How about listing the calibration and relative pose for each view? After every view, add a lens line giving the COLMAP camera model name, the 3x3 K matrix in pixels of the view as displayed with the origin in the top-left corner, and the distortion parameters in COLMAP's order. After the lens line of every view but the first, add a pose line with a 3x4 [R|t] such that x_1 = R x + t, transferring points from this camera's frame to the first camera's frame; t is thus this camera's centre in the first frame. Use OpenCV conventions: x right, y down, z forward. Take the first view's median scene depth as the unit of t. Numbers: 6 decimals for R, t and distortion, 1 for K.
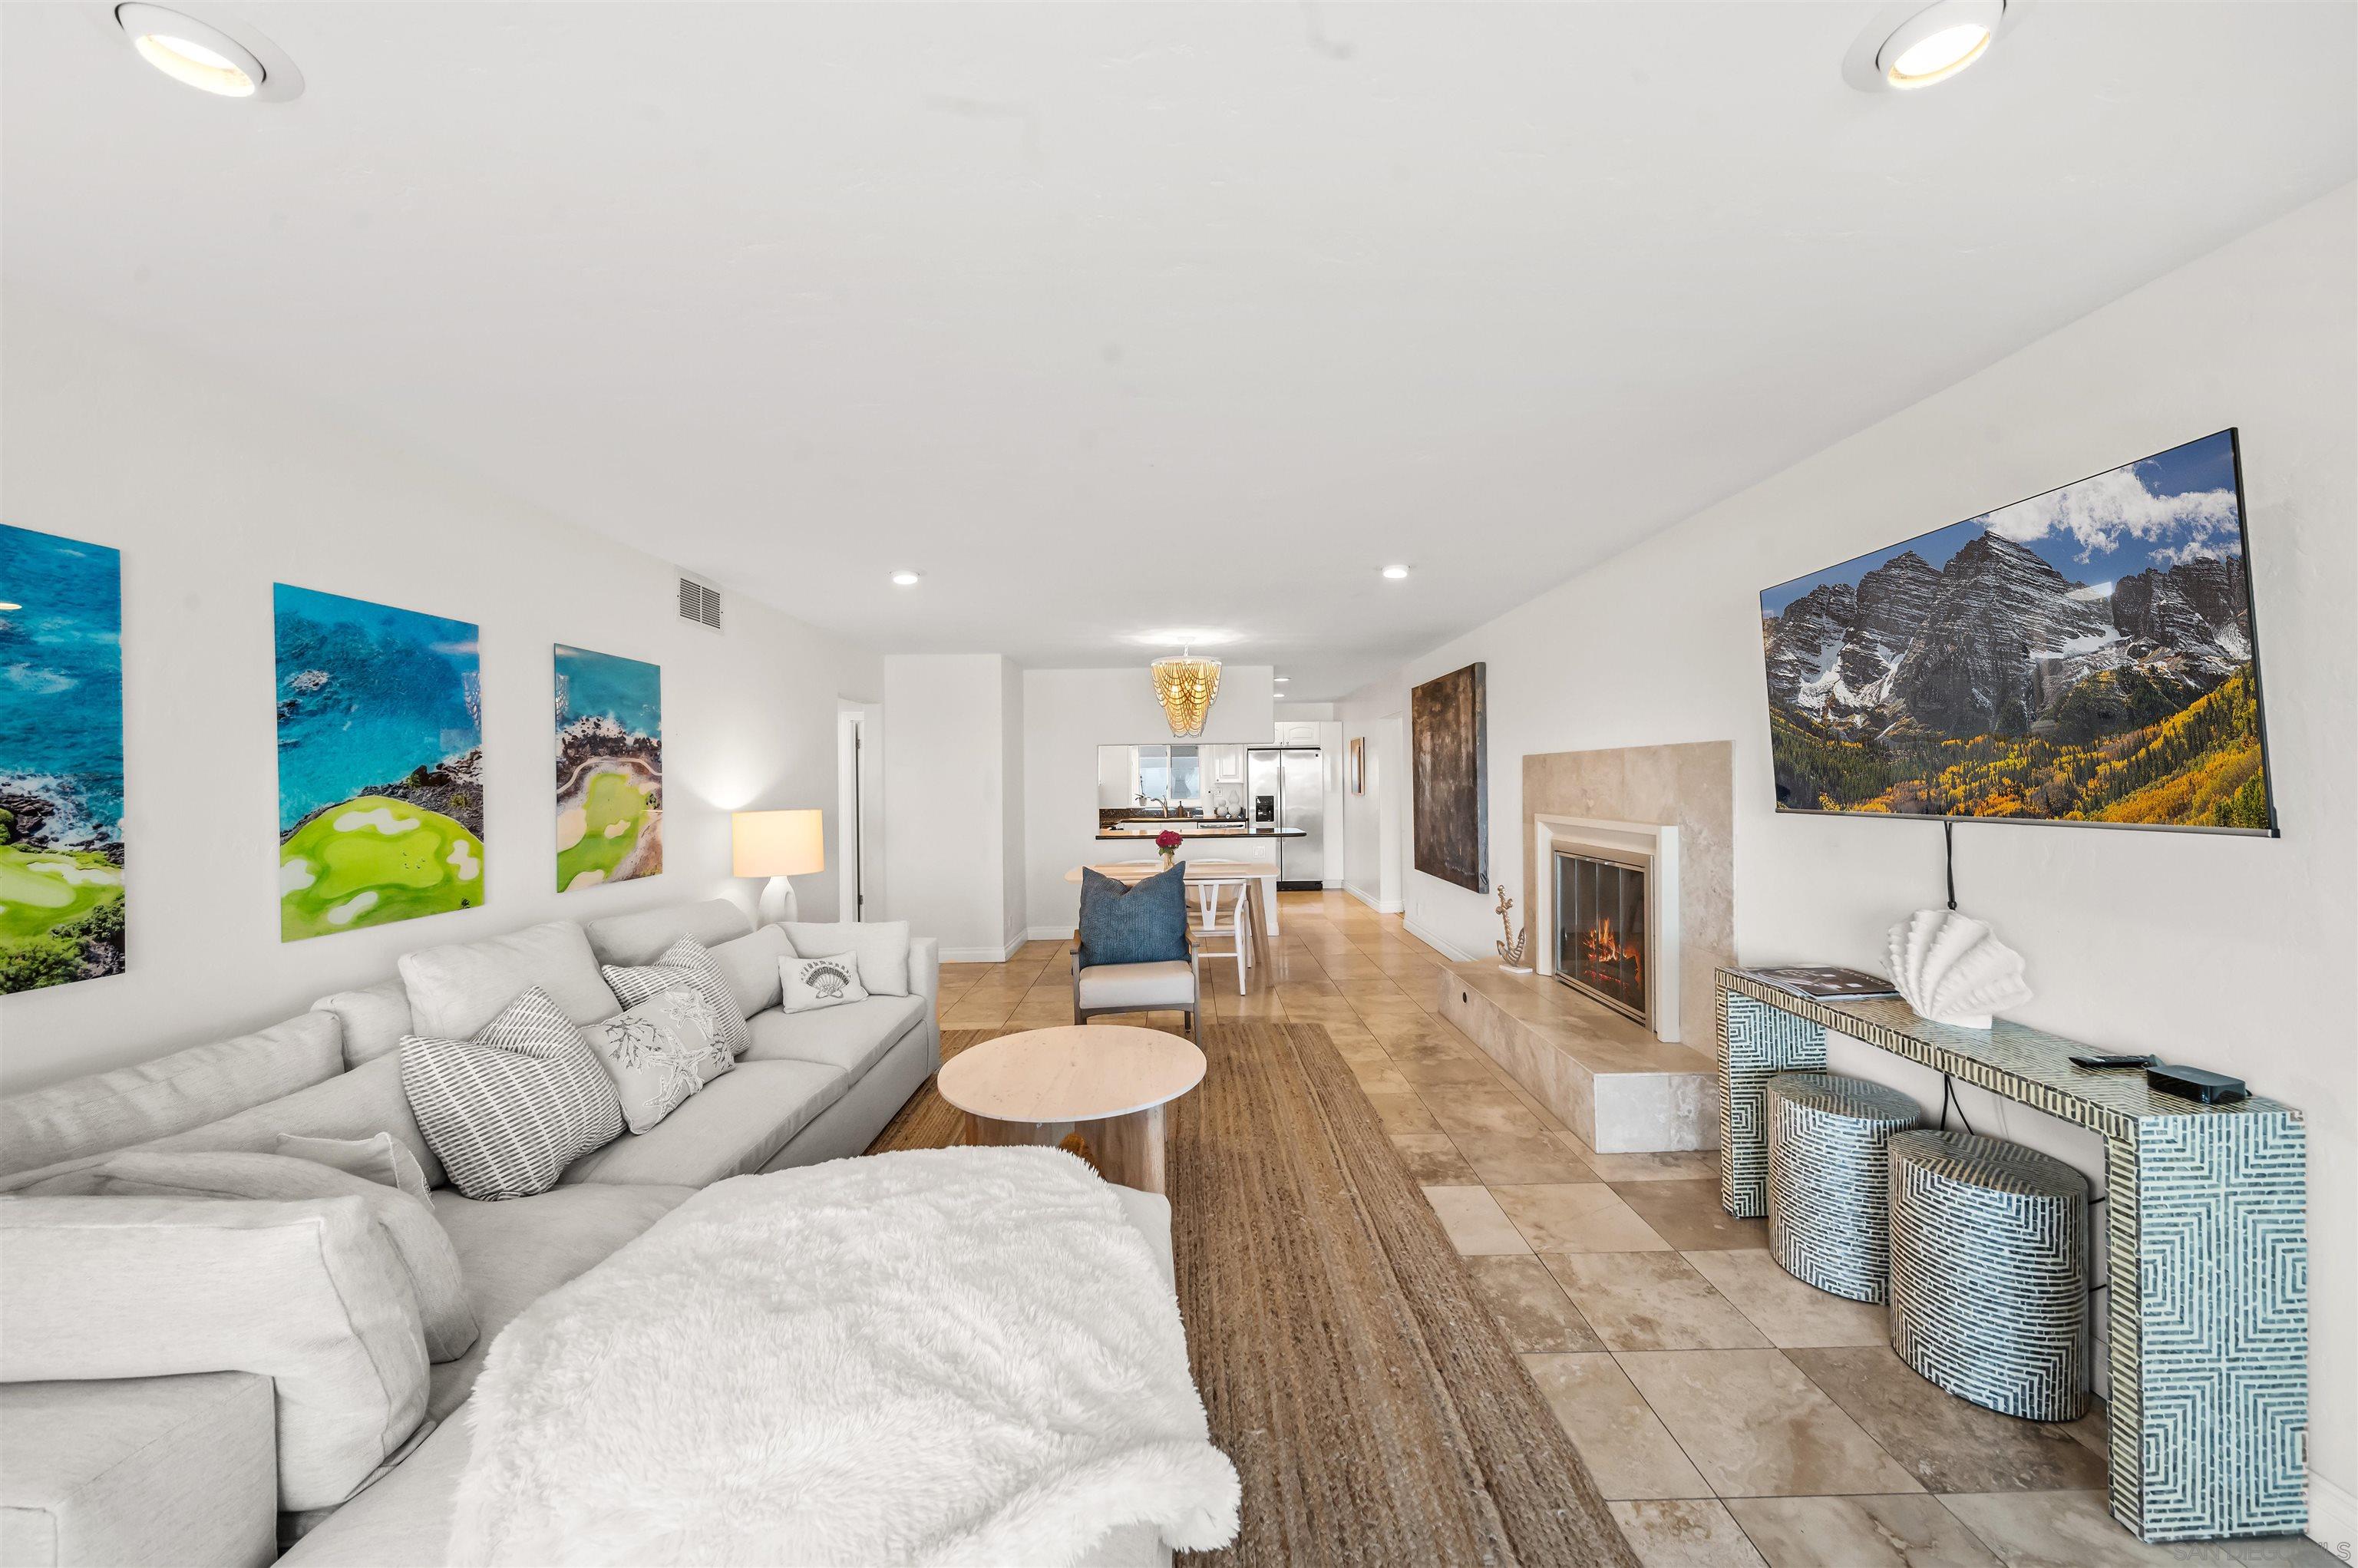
lens RADIAL K [[827.9, 0, 1195.3], [0, 827.9, 782.3], [0, 0, 1]] dist [0.001102, -0.001961]
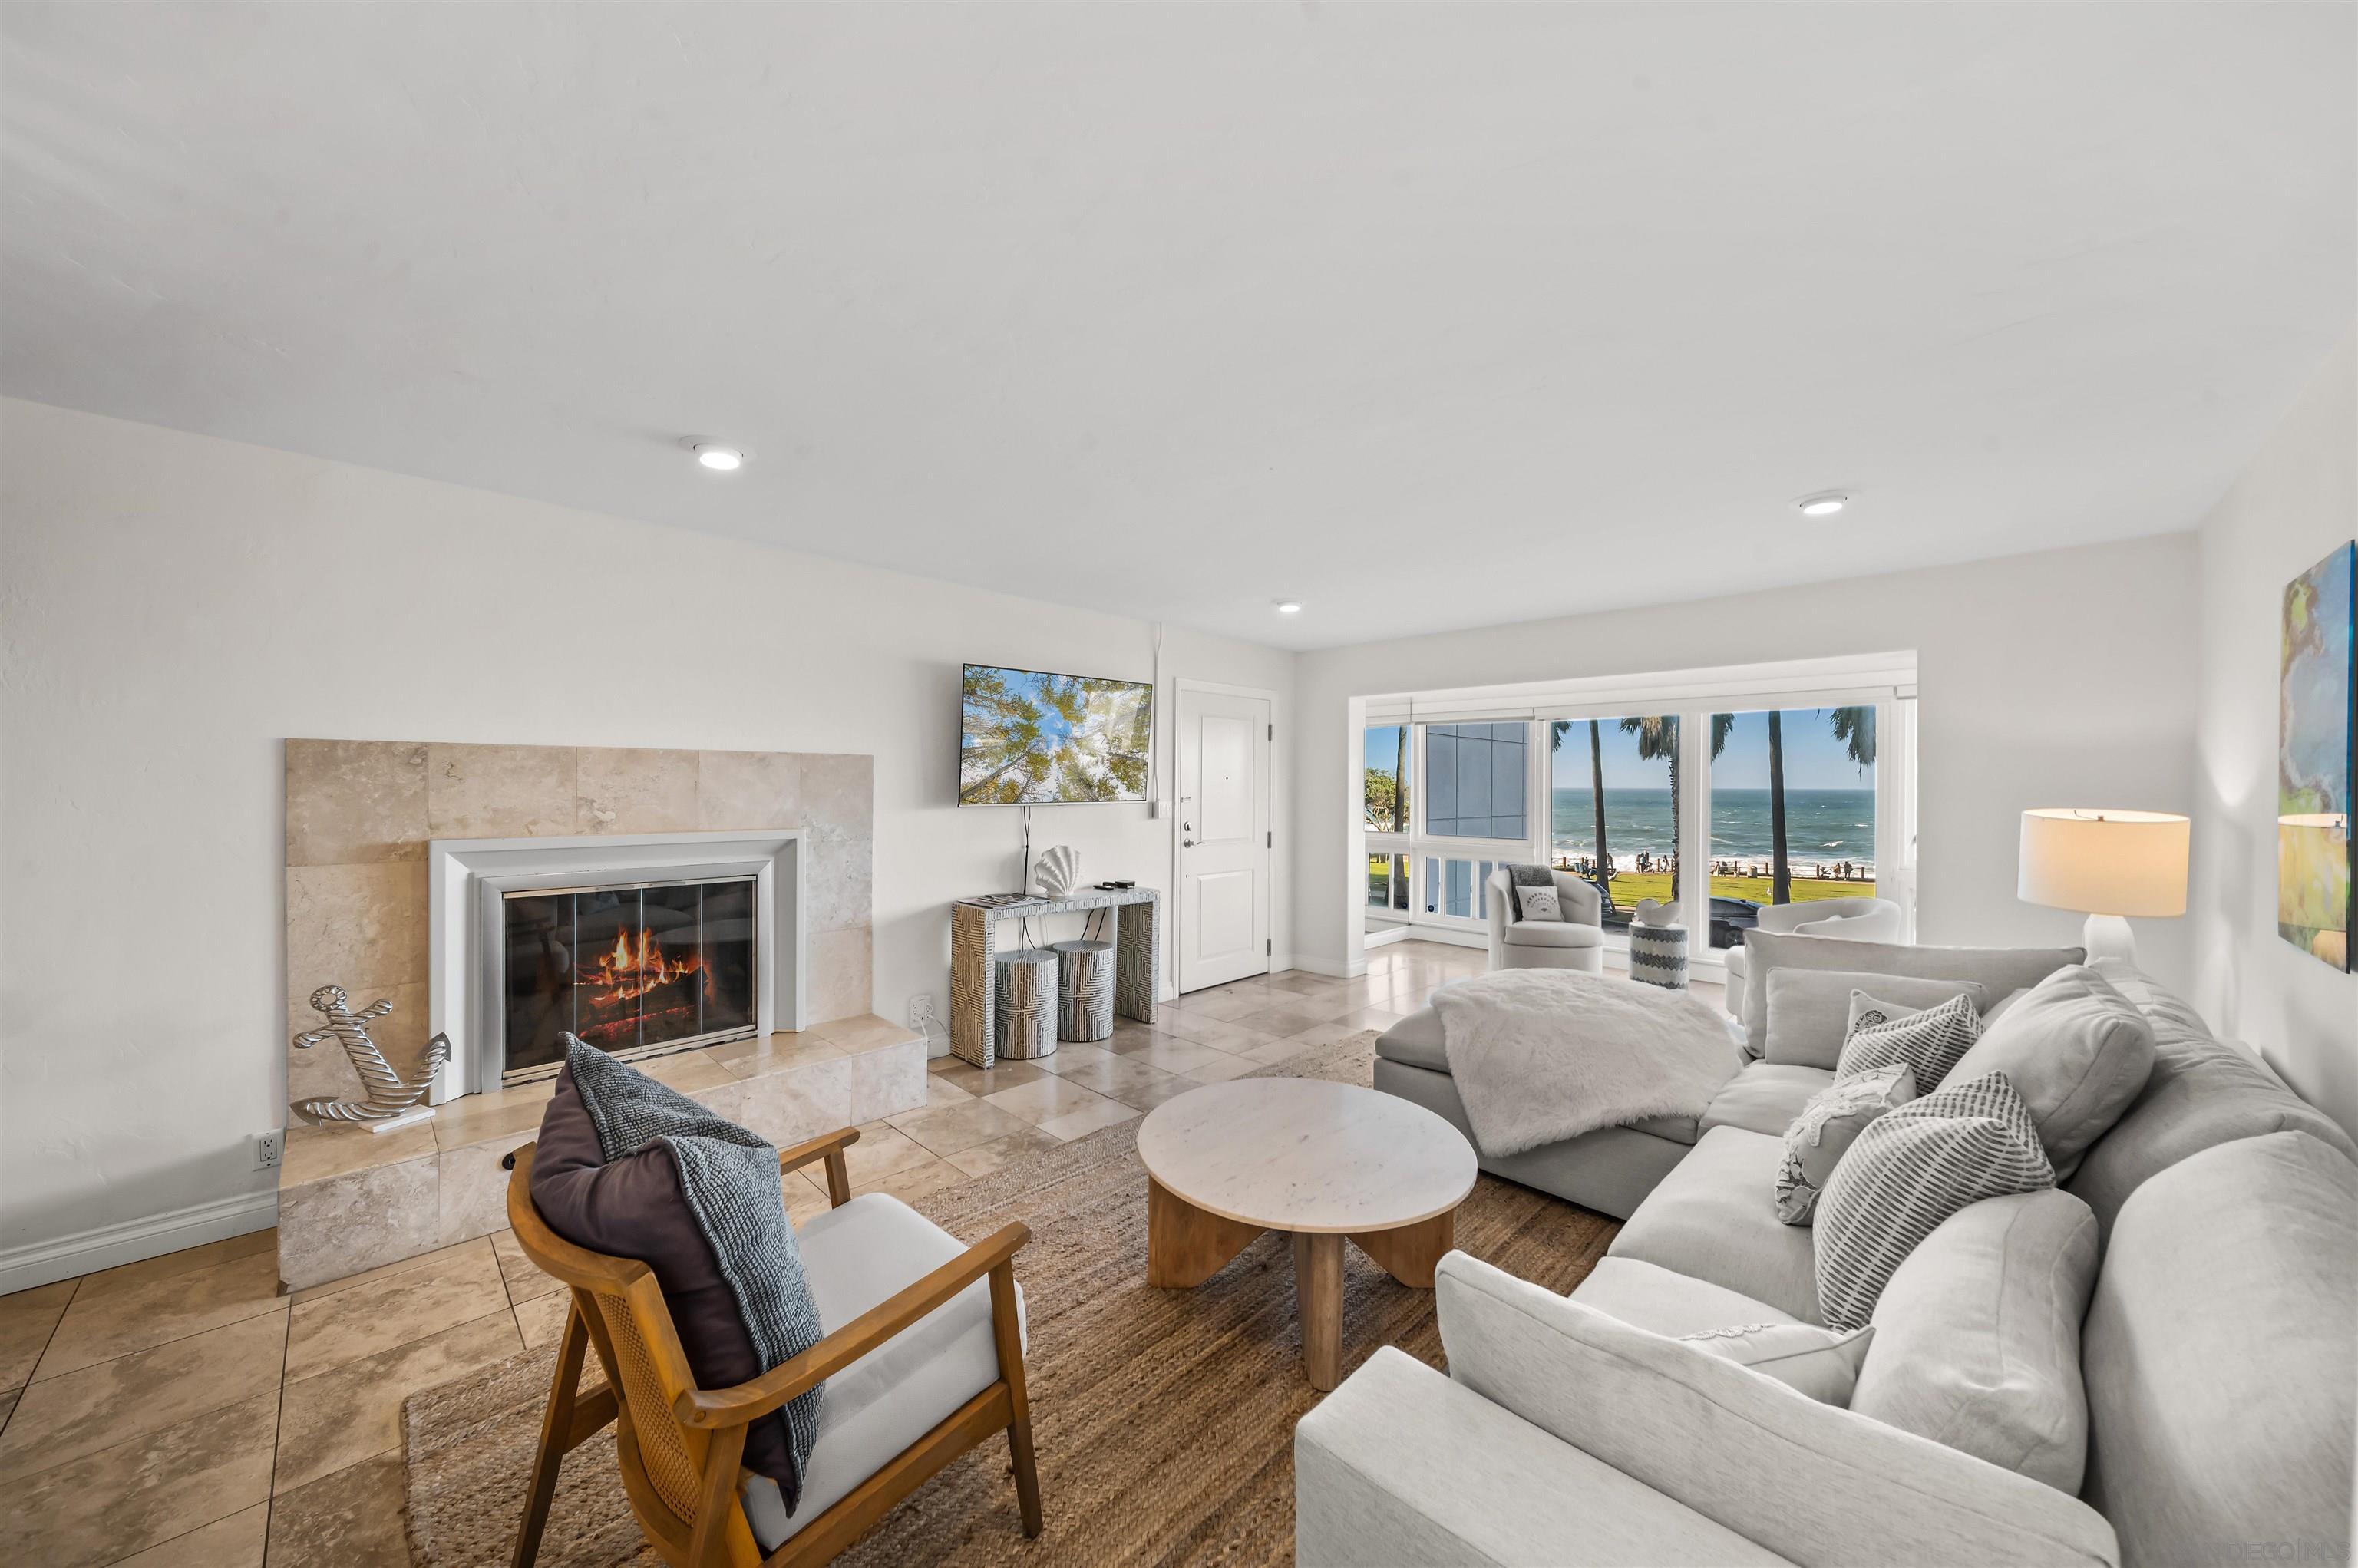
lens RADIAL K [[827.9, 0, 1180.0], [0, 827.9, 787.2], [0, 0, 1]] dist [0.001102, -0.001961]
pose [[-0.703637, 0.004942, 0.710543, -0.596514], [0.004758, 0.999986, -0.002243, 0.003535], [-0.710544, 0.001803, -0.703650, 1.556018]]
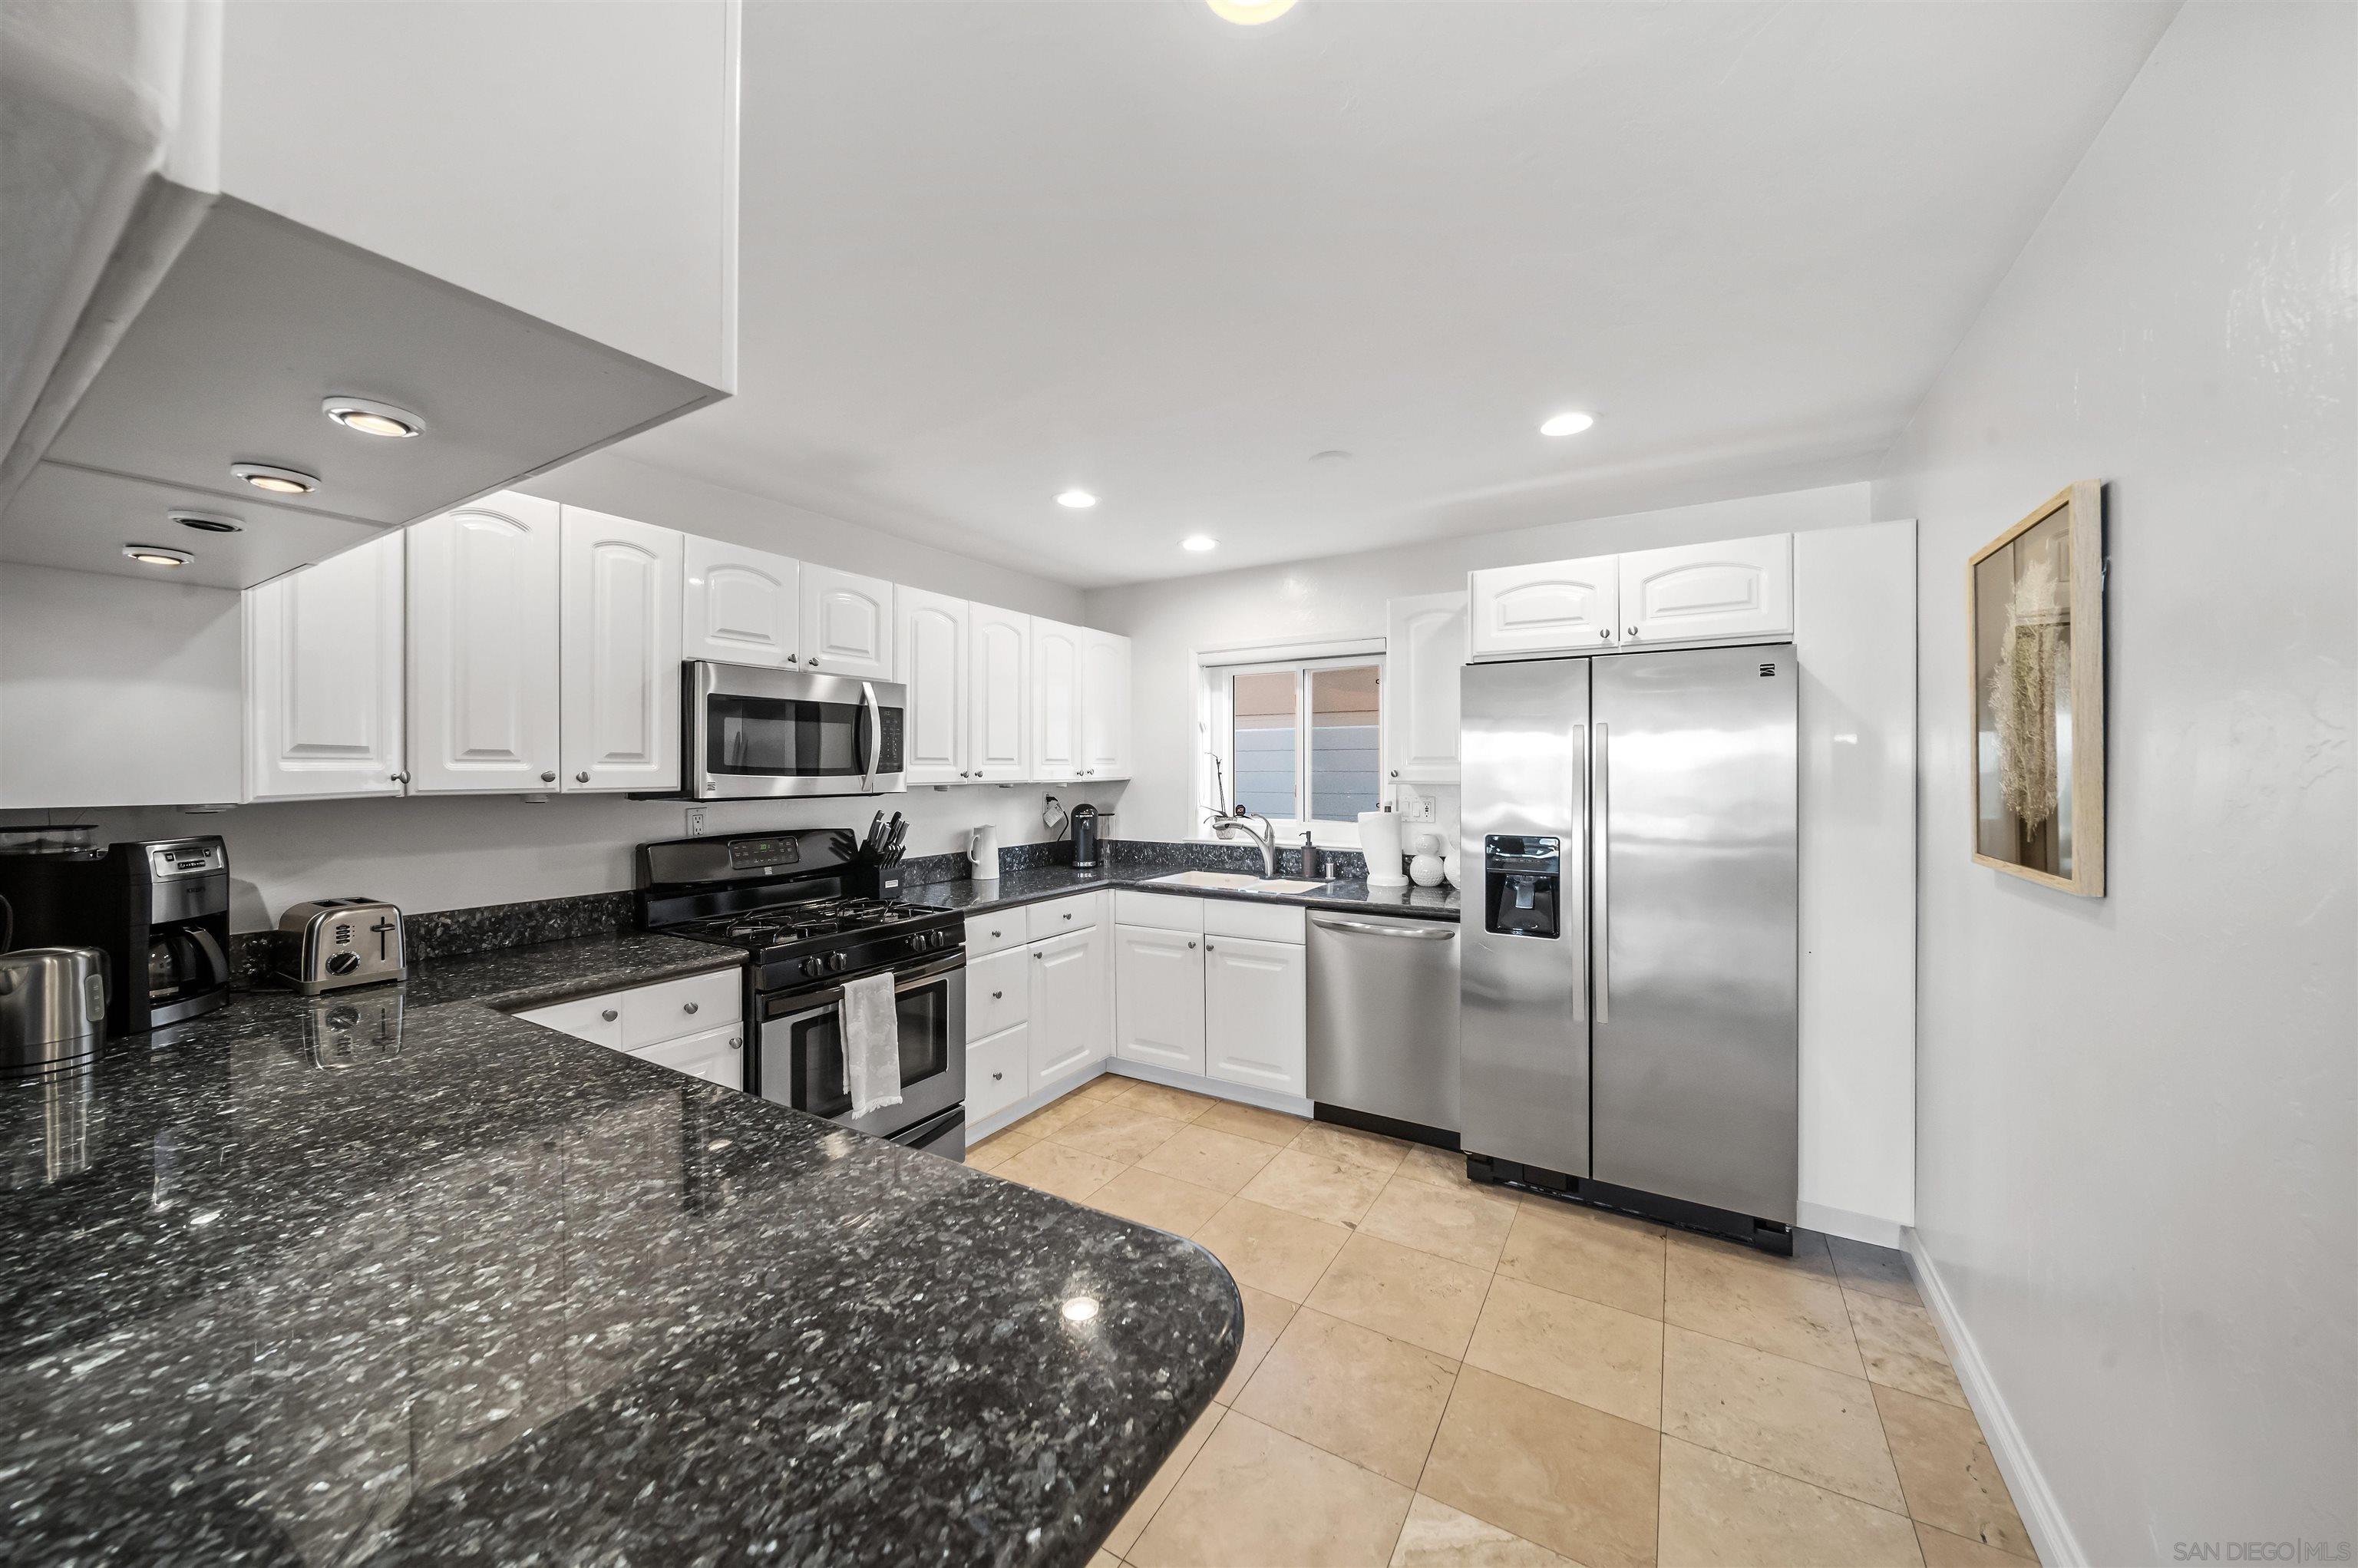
lens RADIAL K [[827.9, 0, 1175.3], [0, 827.9, 784.9], [0, 0, 1]] dist [0.001102, -0.001961]
pose [[0.854586, 0.020408, -0.518908, 0.425679], [-0.010963, 0.999714, 0.021263, -0.015589], [0.519193, -0.012483, 0.854566, 2.425943]]
